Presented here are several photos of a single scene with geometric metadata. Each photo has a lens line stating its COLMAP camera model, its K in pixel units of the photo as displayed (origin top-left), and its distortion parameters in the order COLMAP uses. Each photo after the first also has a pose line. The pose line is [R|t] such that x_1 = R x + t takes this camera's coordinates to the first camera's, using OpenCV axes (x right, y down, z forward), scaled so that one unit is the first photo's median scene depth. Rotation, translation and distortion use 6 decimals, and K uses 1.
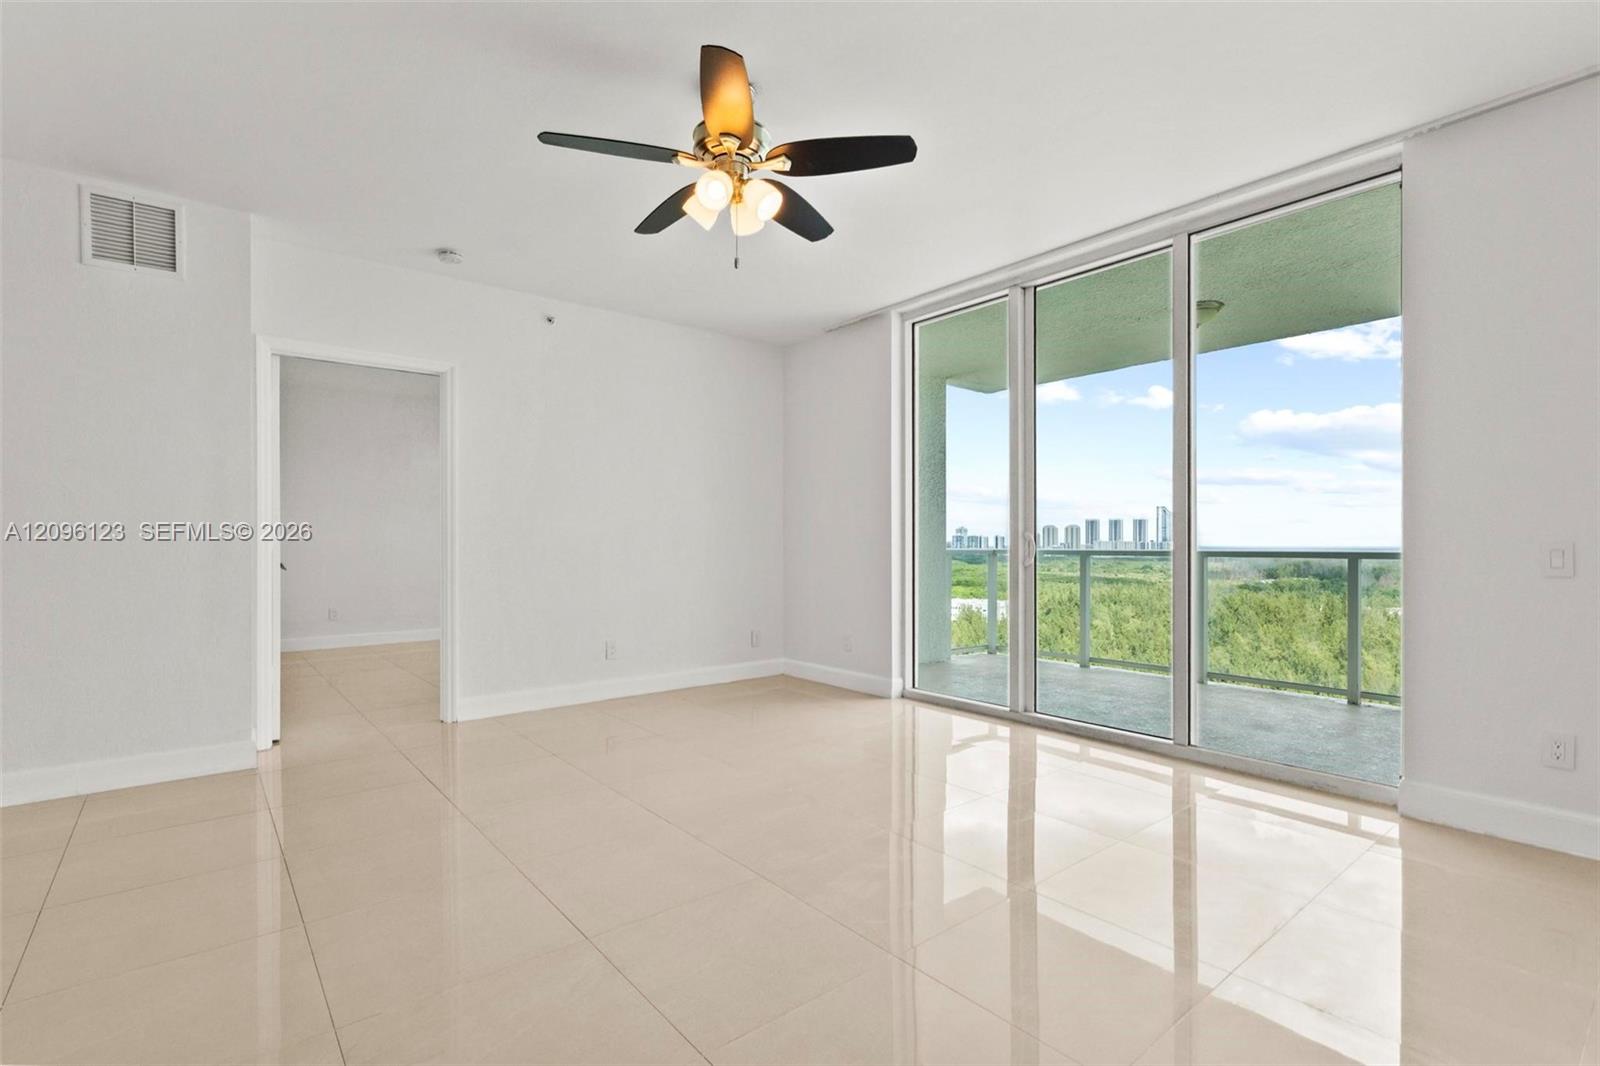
lens RADIAL K [[741.0, 0, 786.4], [0, 741.0, 543.4], [0, 0, 1]] dist [-0.000381, 0.000764]
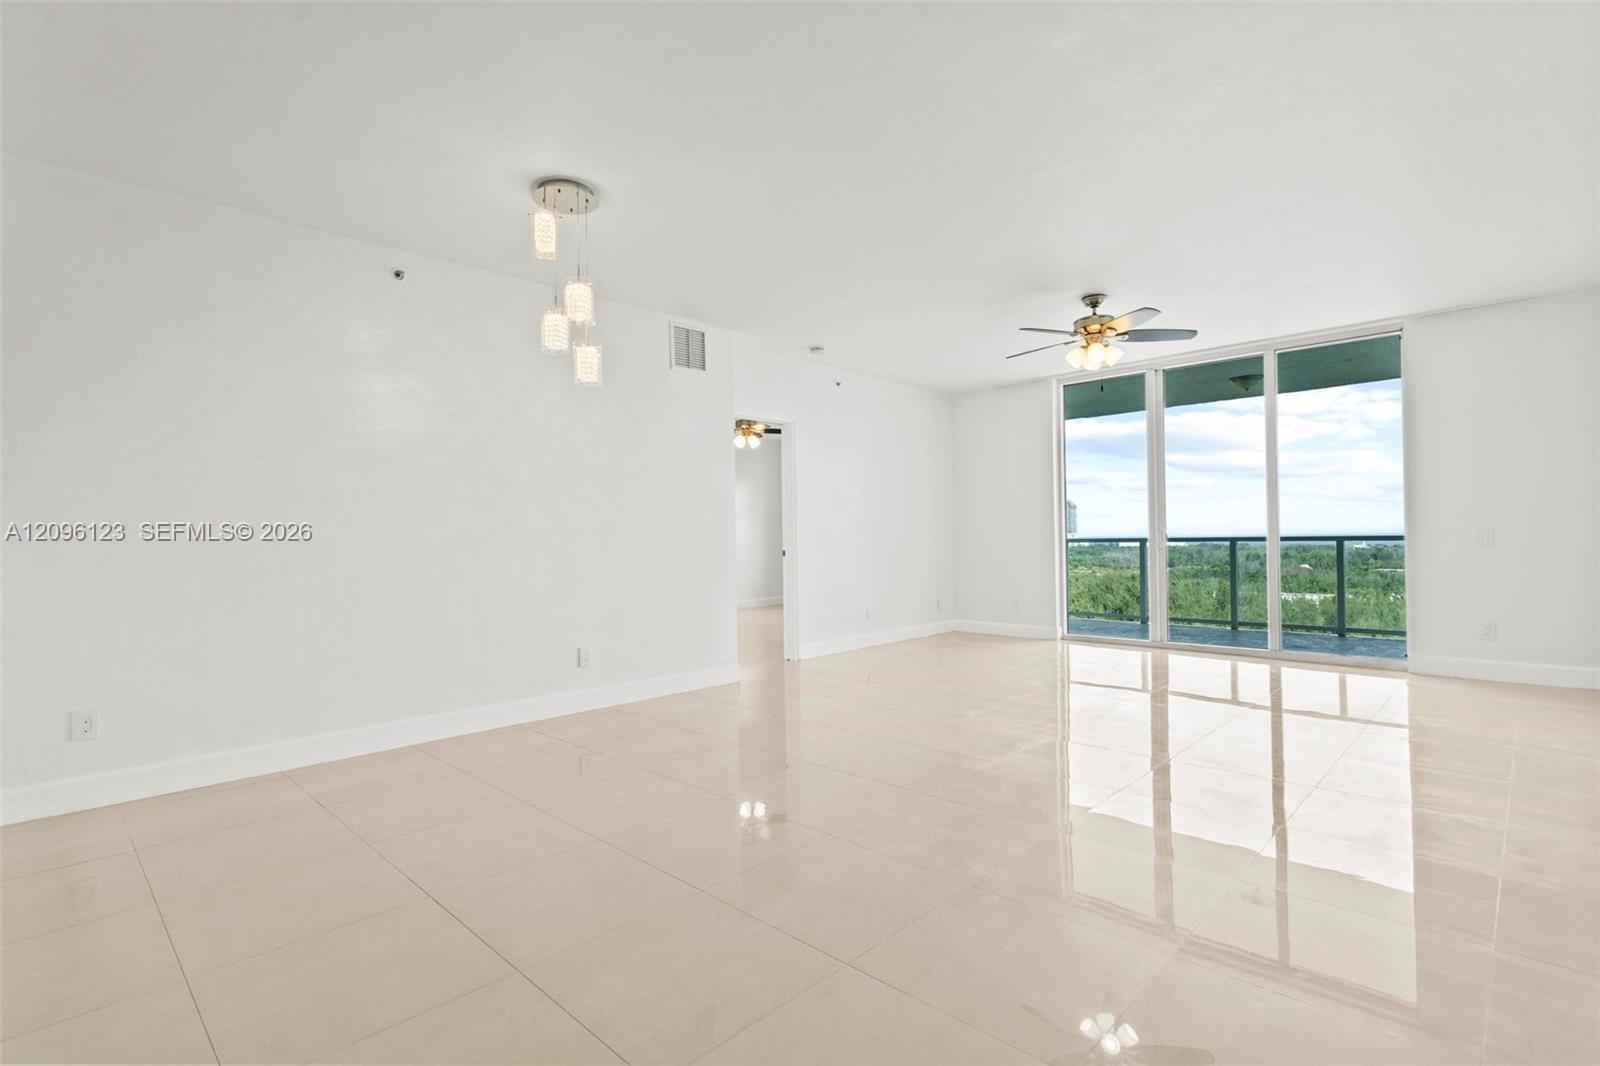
lens RADIAL K [[757.7, 0, 800.0], [0, 757.7, 533.0], [0, 0, 1]] dist [0.018596, -0.000395]
pose [[0.991759, -0.013126, 0.127440, -0.644114], [0.014136, 0.999875, -0.007030, -0.000835], [-0.127332, 0.008773, 0.991821, -0.502917]]
